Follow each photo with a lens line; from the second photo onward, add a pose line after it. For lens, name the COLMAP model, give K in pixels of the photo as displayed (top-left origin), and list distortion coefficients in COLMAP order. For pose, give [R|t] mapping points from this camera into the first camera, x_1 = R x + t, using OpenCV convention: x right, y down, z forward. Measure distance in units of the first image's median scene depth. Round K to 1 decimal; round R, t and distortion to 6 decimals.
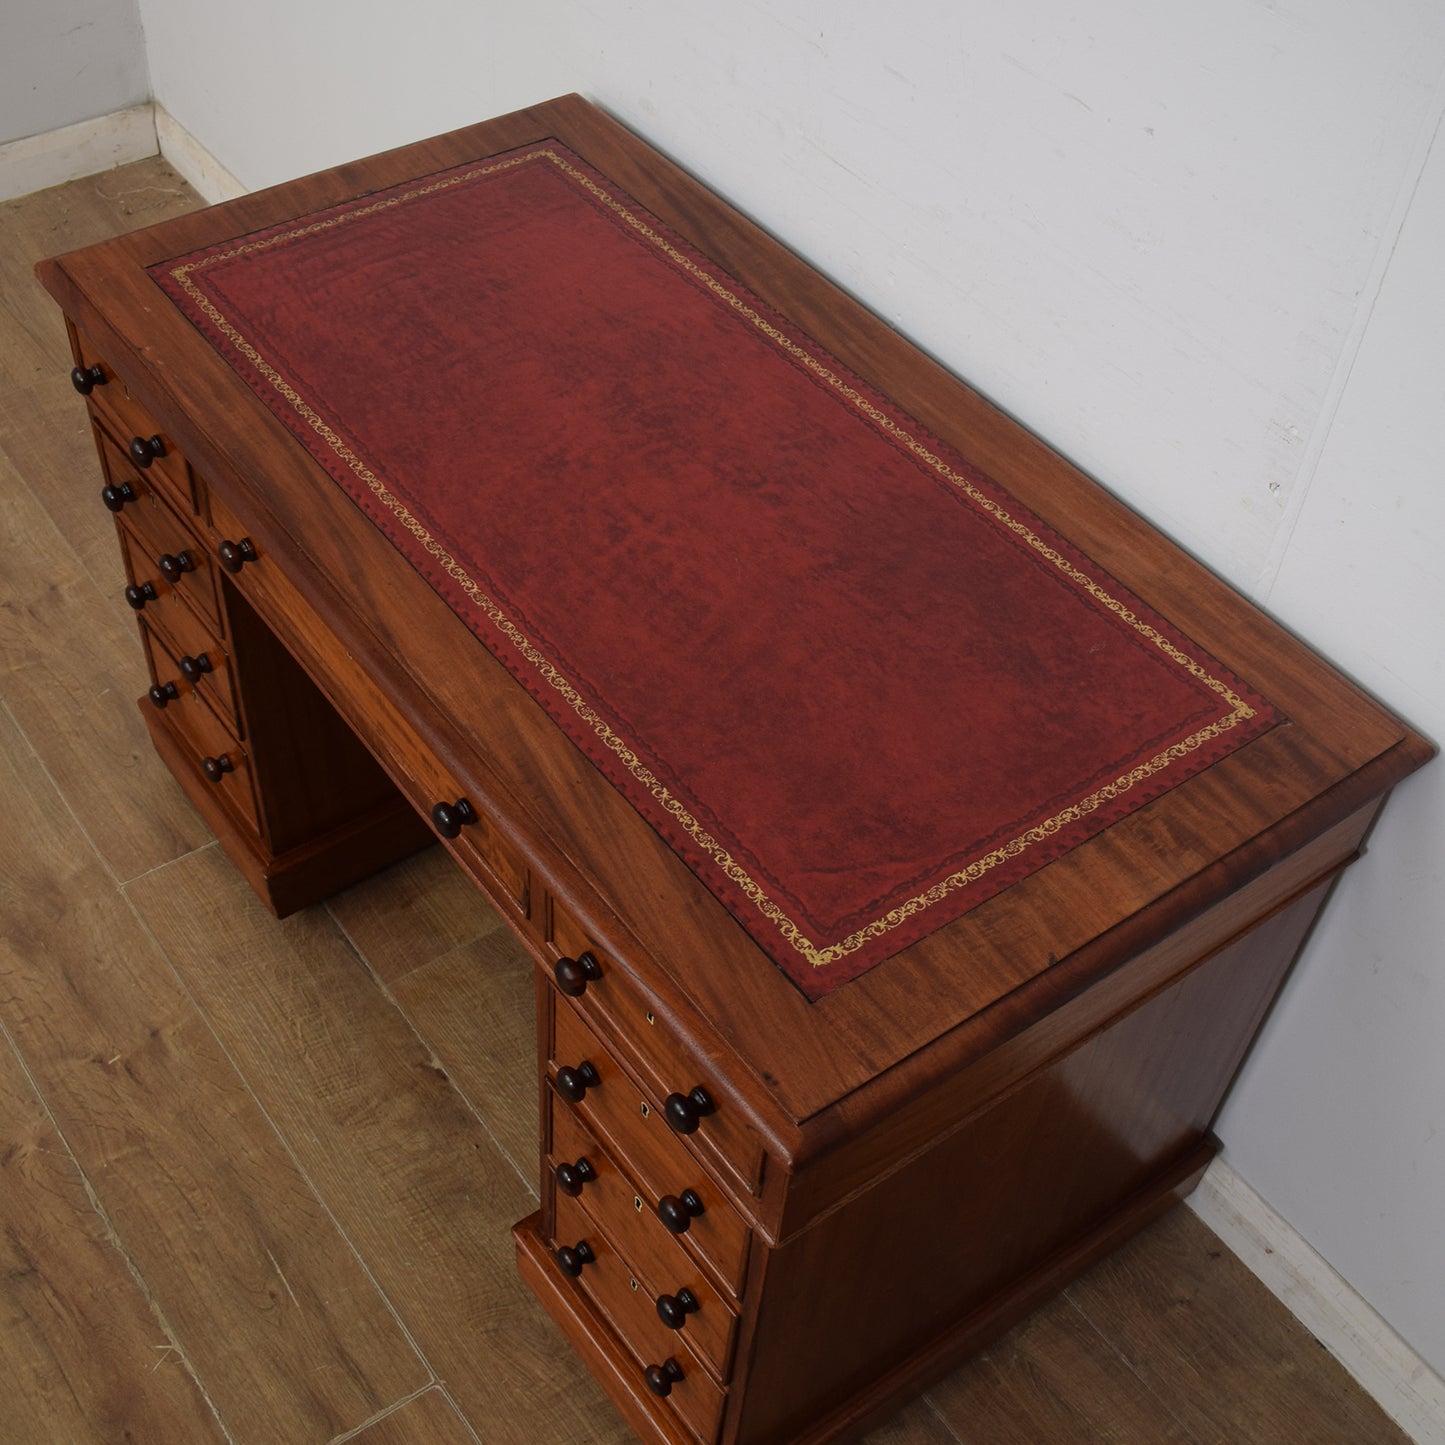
lens RADIAL K [[1818.5, 0, 660.6], [0, 1818.5, 778.7], [0, 0, 1]] dist [-0.080276, -0.042282]
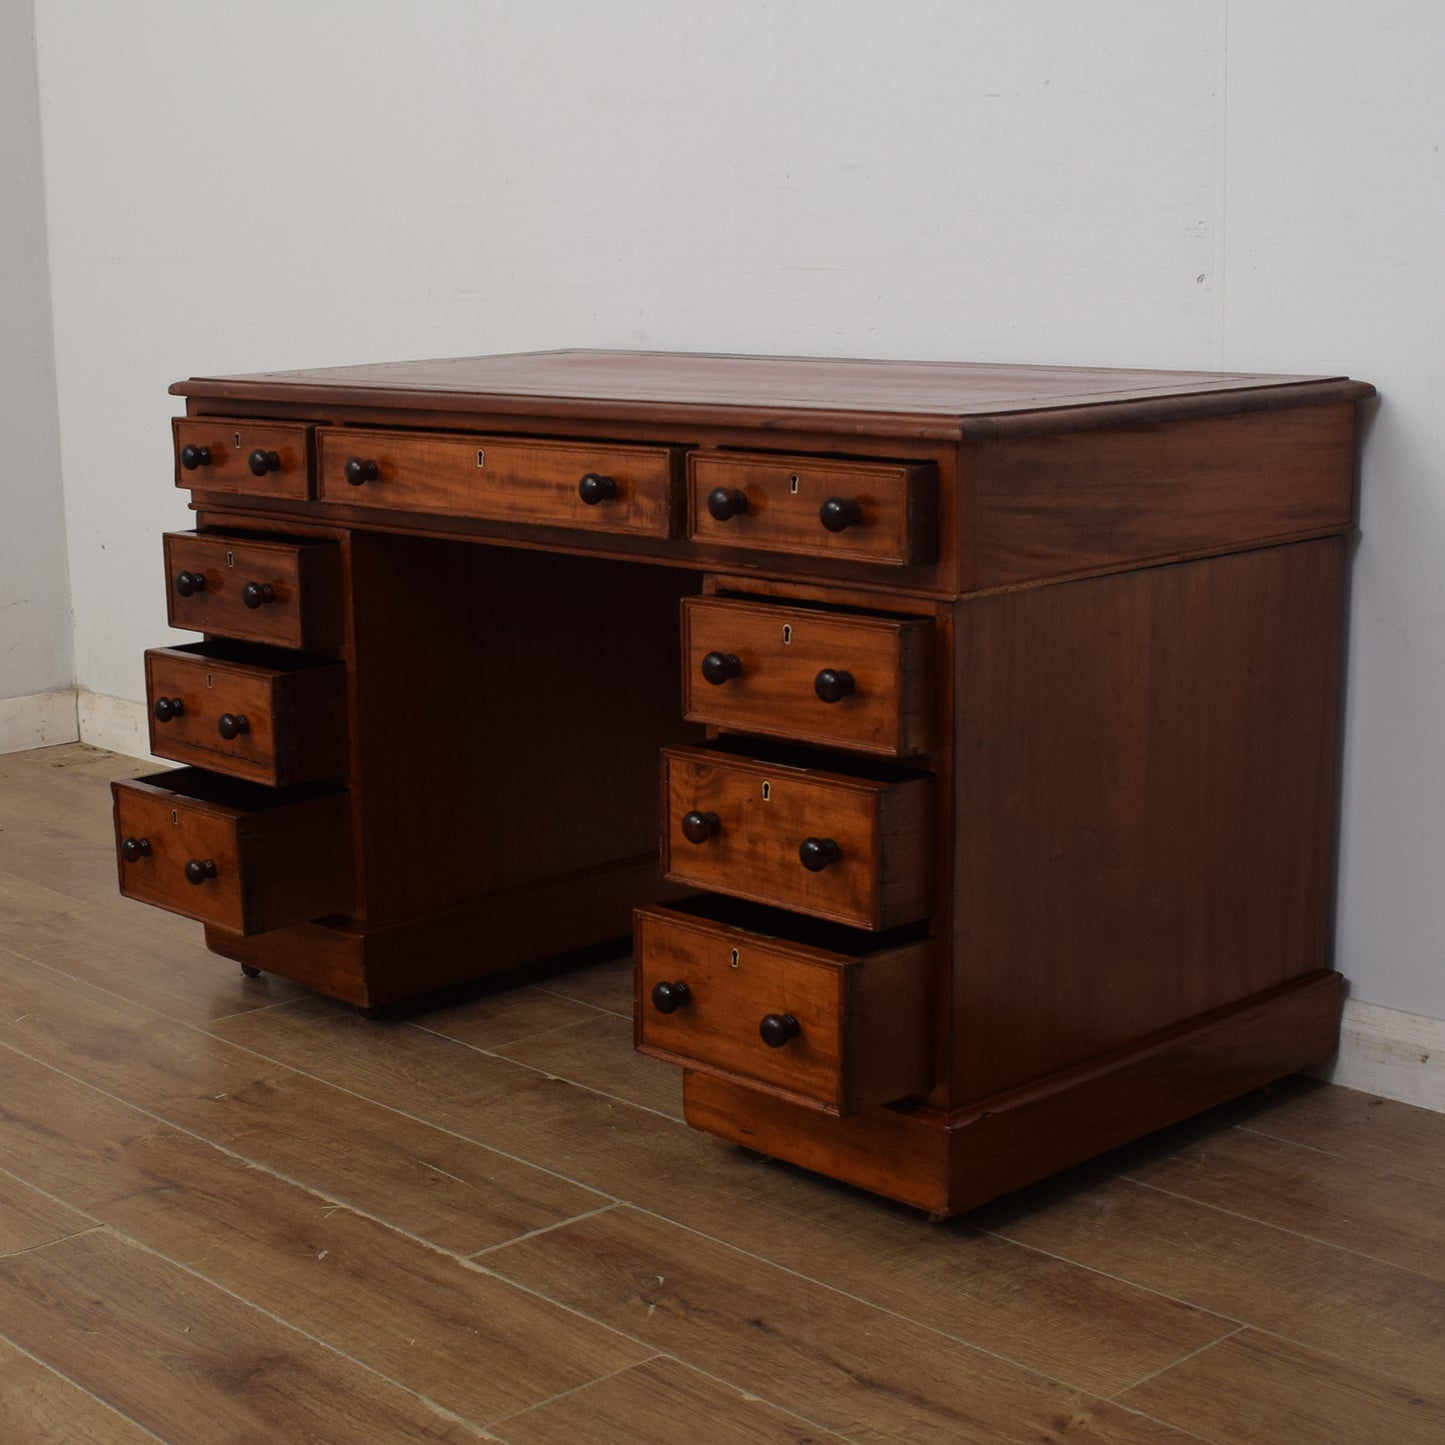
lens RADIAL K [[2510.9, 0, 520.1], [0, 2510.9, 778.8], [0, 0, 1]] dist [-0.075658, -0.094946]
pose [[0.994108, -0.082730, 0.070037, -0.255777], [0.108056, 0.807384, -0.580047, 0.928968], [-0.008559, 0.584197, 0.811567, -0.214645]]
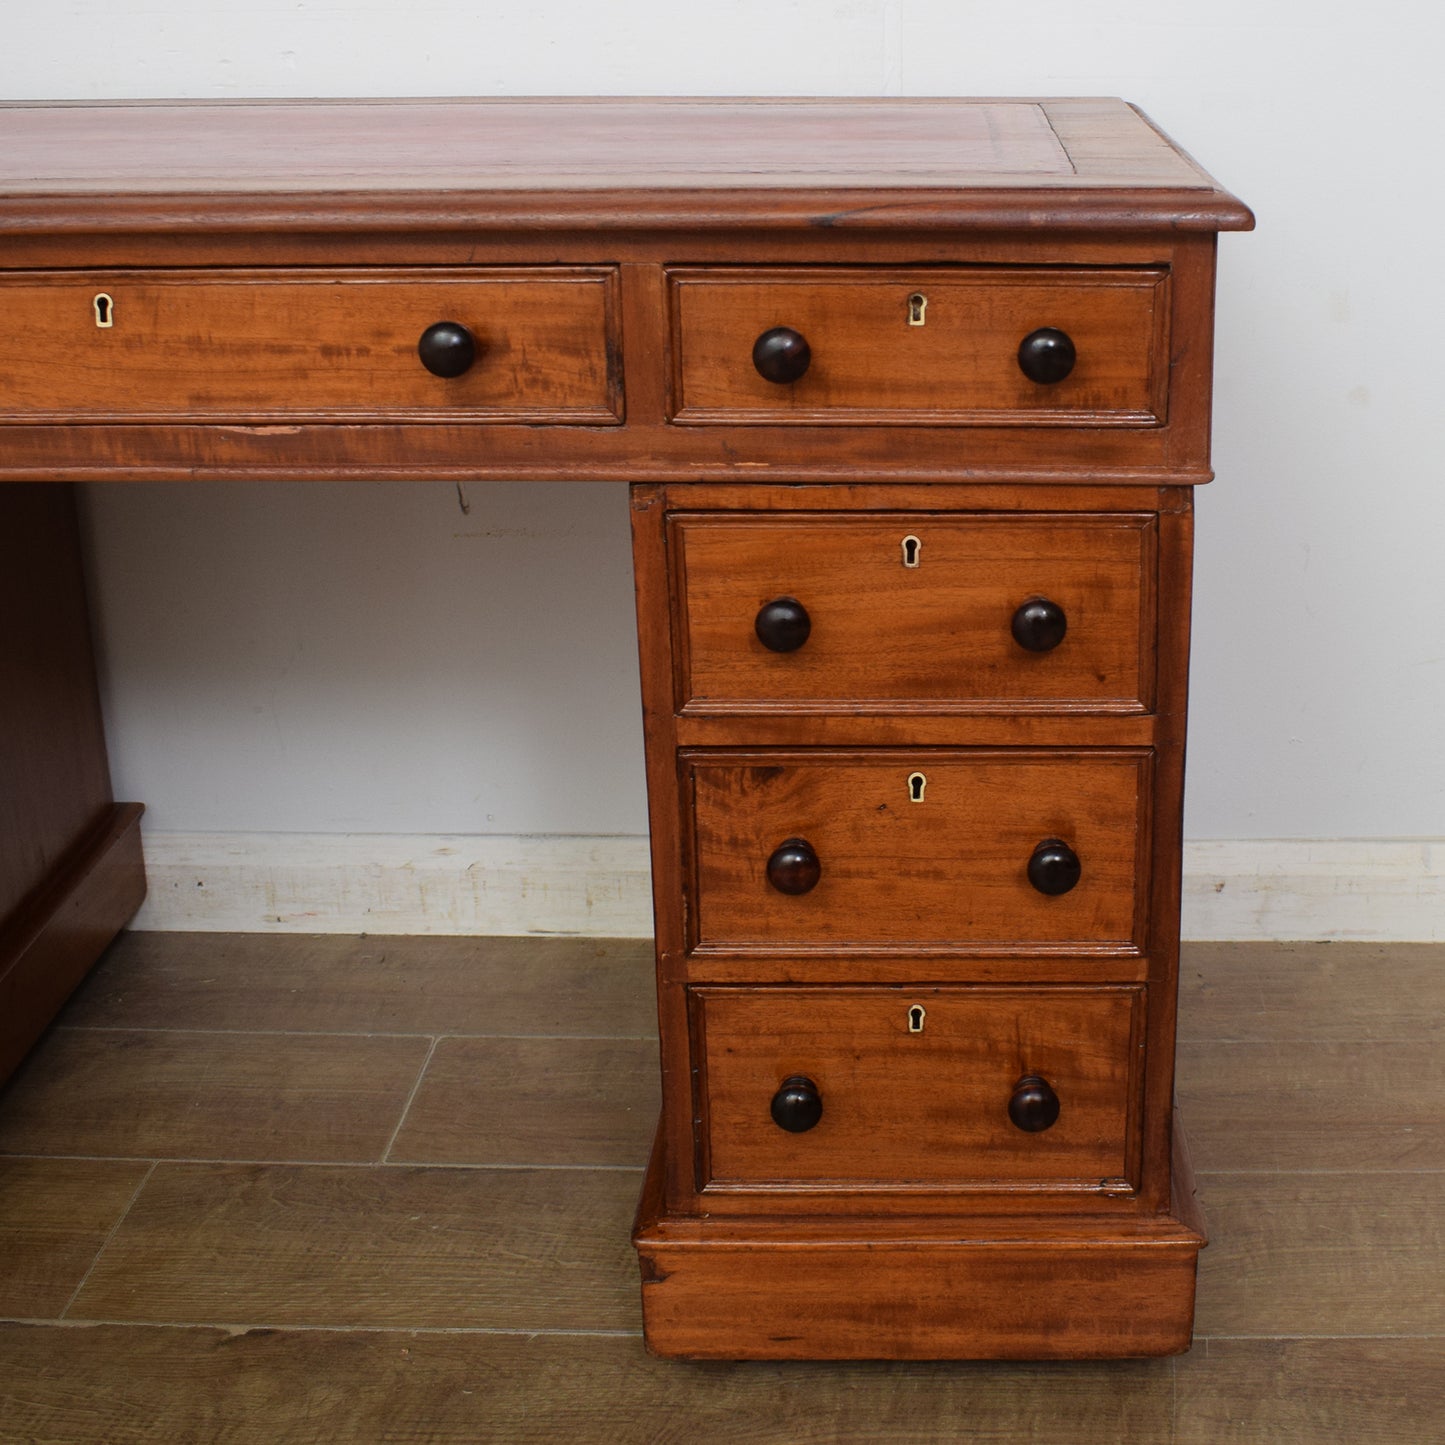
lens RADIAL K [[2143.3, 0, 948.3], [0, 2143.3, 595.2], [0, 0, 1]] dist [-0.102677, 0.023171]
pose [[0.577128, -0.281076, 0.766759, -0.510341], [0.621003, 0.760798, -0.188528, 0.283841], [-0.530358, 0.584964, 0.613626, 0.373459]]
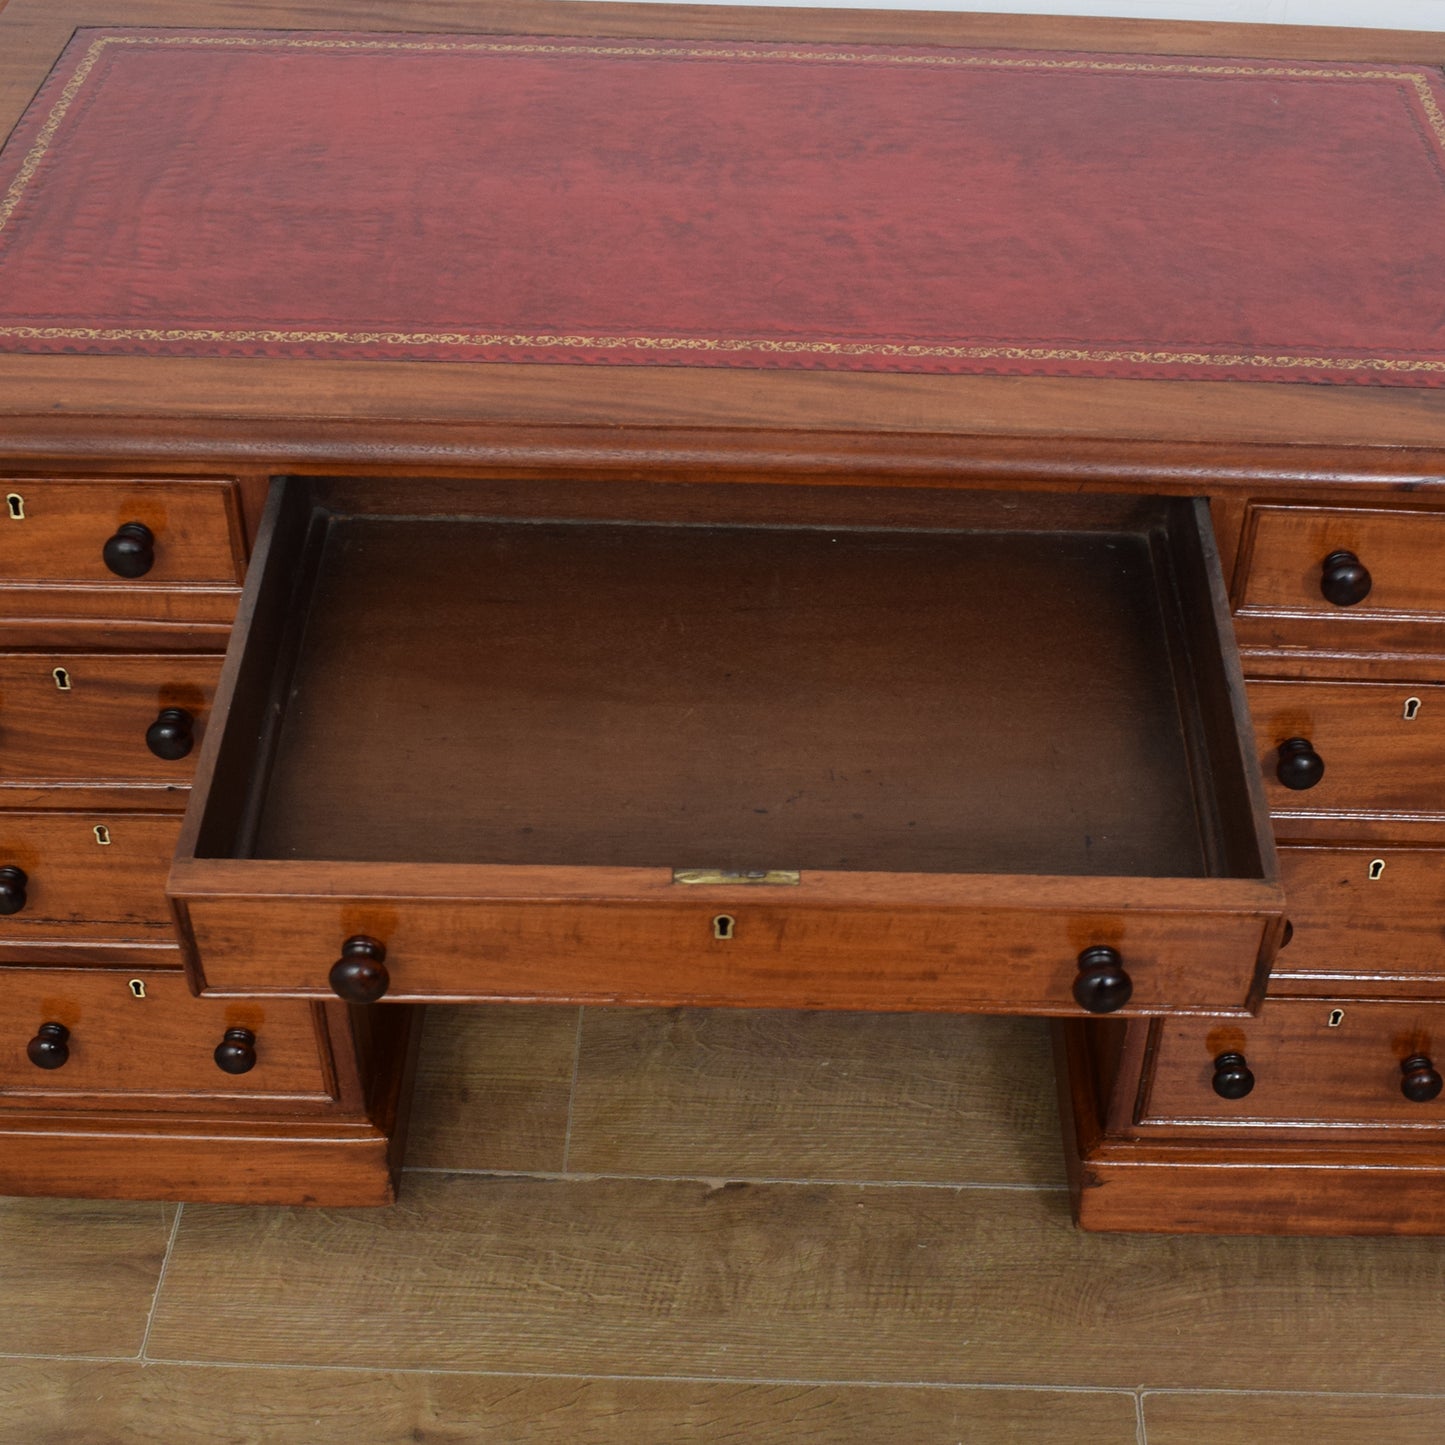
lens RADIAL K [[2331.2, 0, 798.0], [0, 2331.2, 812.8], [0, 0, 1]] dist [-0.101776, 0.042399]
pose [[0.588795, -0.555580, 0.587071, -0.649548], [0.600342, 0.786926, 0.142609, -0.080953], [-0.541212, 0.268476, 0.796876, 0.240216]]
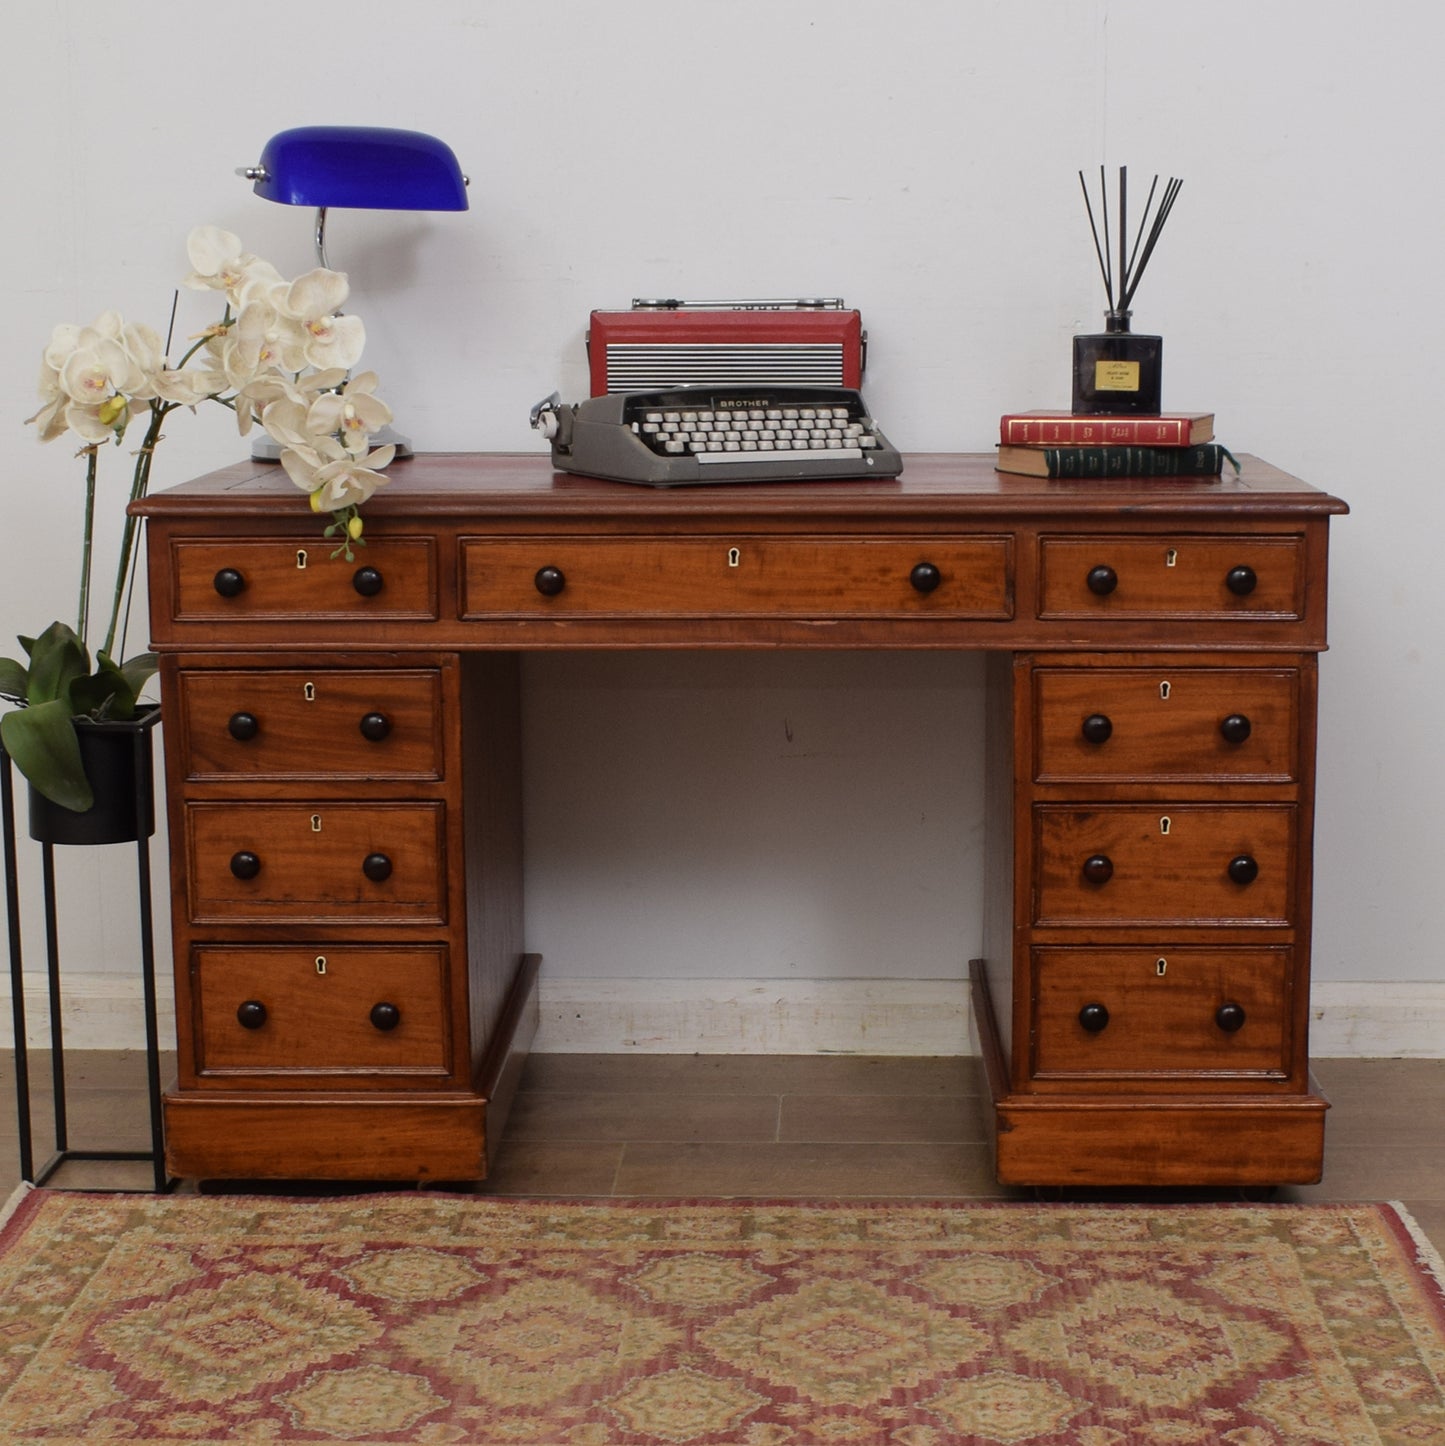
lens RADIAL K [[3008.3, 0, 794.9], [0, 3008.3, 855.3], [0, 0, 1]] dist [-0.067986, -0.287930]
pose [[0.594627, -0.197391, 0.779394, -1.478923], [0.615961, 0.734871, -0.283823, 0.565373], [-0.516730, 0.648846, 0.558560, -0.006097]]
